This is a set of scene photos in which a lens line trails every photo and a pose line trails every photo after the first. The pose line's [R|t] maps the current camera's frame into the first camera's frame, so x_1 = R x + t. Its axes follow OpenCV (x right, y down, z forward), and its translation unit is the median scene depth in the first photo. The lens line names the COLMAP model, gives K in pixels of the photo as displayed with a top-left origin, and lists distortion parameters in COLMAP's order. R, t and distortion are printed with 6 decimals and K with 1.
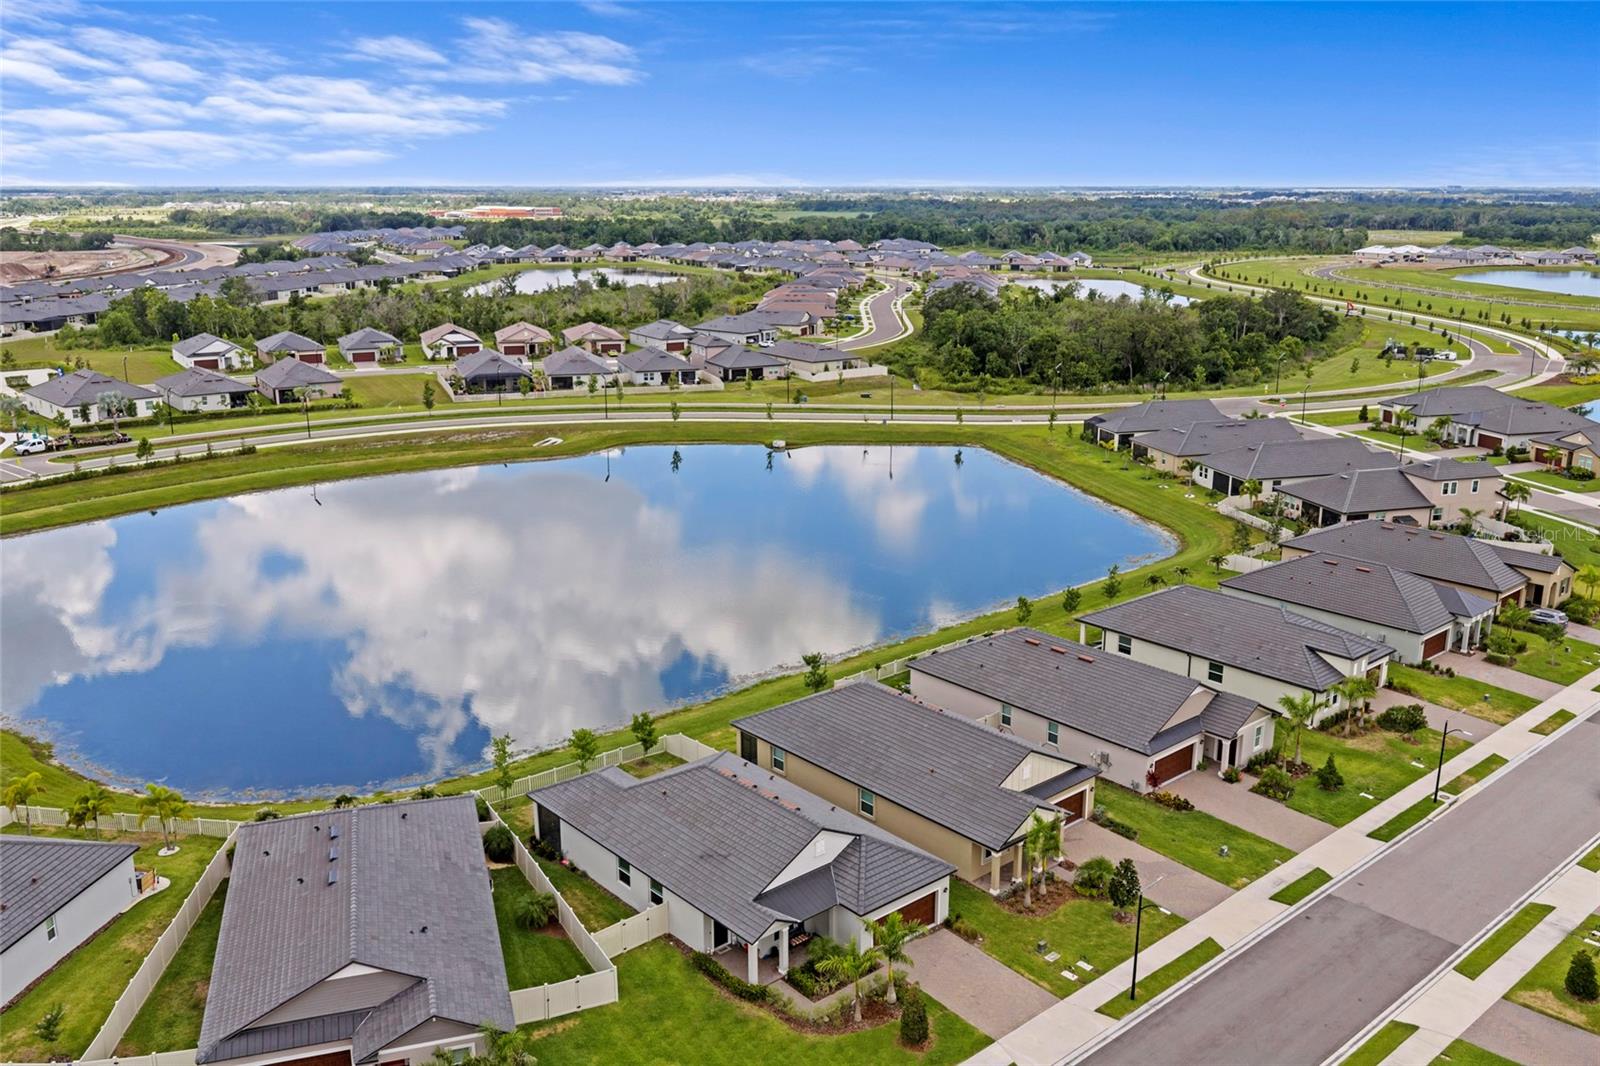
lens RADIAL K [[1323.8, 0, 800.0], [0, 1323.8, 533.0], [0, 0, 1]] dist [0.005034, -0.006934]
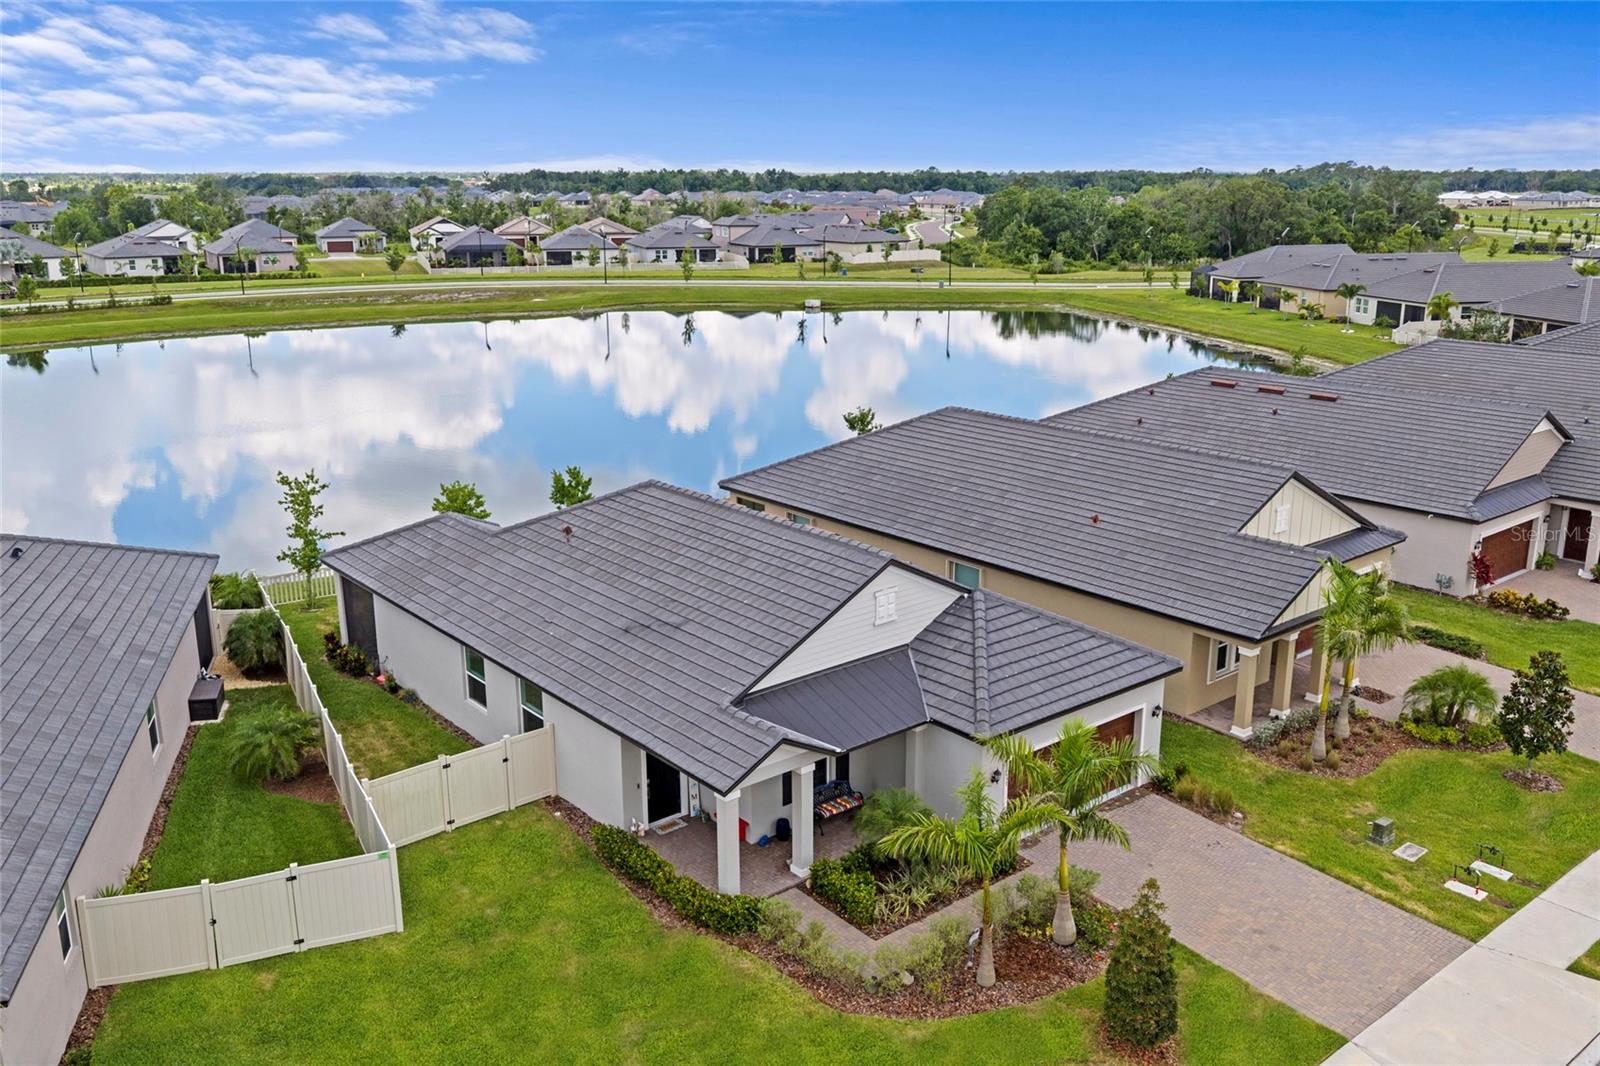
lens RADIAL K [[1319.1, 0, 800.0], [0, 1319.1, 533.0], [0, 0, 1]] dist [0.002201, -0.004383]
pose [[0.999603, 0.004358, -0.027838, -0.001550], [-0.004265, 0.999985, 0.003388, 0.199991], [0.027852, -0.003268, 0.999607, 0.520322]]
